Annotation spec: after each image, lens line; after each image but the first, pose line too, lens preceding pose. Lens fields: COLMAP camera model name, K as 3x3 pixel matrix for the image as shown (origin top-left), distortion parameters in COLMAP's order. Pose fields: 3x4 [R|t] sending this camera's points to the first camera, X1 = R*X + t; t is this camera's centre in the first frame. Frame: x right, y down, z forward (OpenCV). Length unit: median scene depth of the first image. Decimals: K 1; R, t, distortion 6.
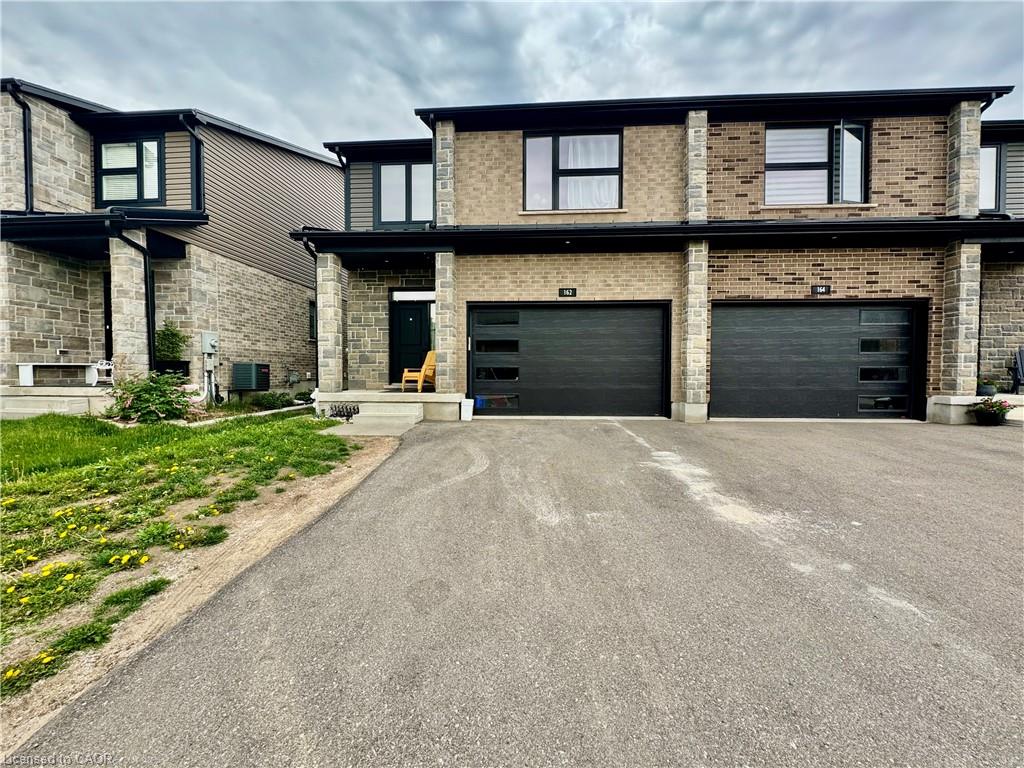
lens RADIAL K [[404.4, 0, 514.5], [0, 404.4, 382.2], [0, 0, 1]] dist [0.000232, -0.000323]
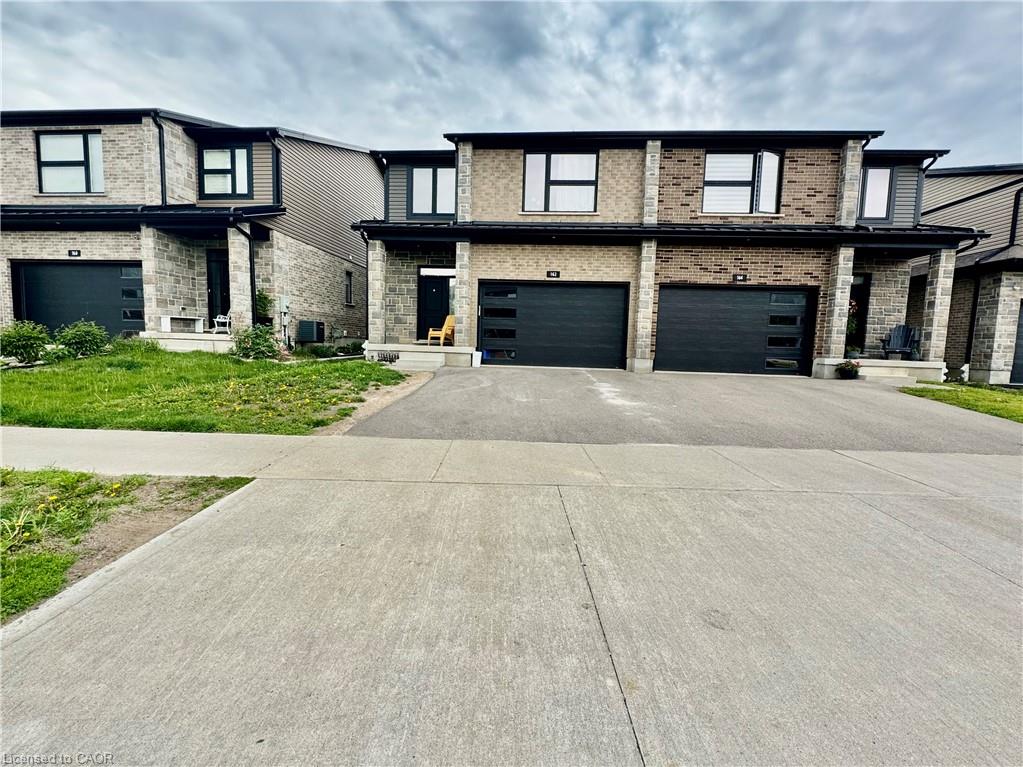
lens RADIAL K [[404.0, 0, 512.4], [0, 404.0, 376.5], [0, 0, 1]] dist [0.000232, -0.000323]
pose [[0.999444, 0.030075, -0.014391, 0.024795], [-0.029100, 0.997541, 0.063764, 0.036020], [0.016273, -0.063310, 0.997861, -0.369280]]
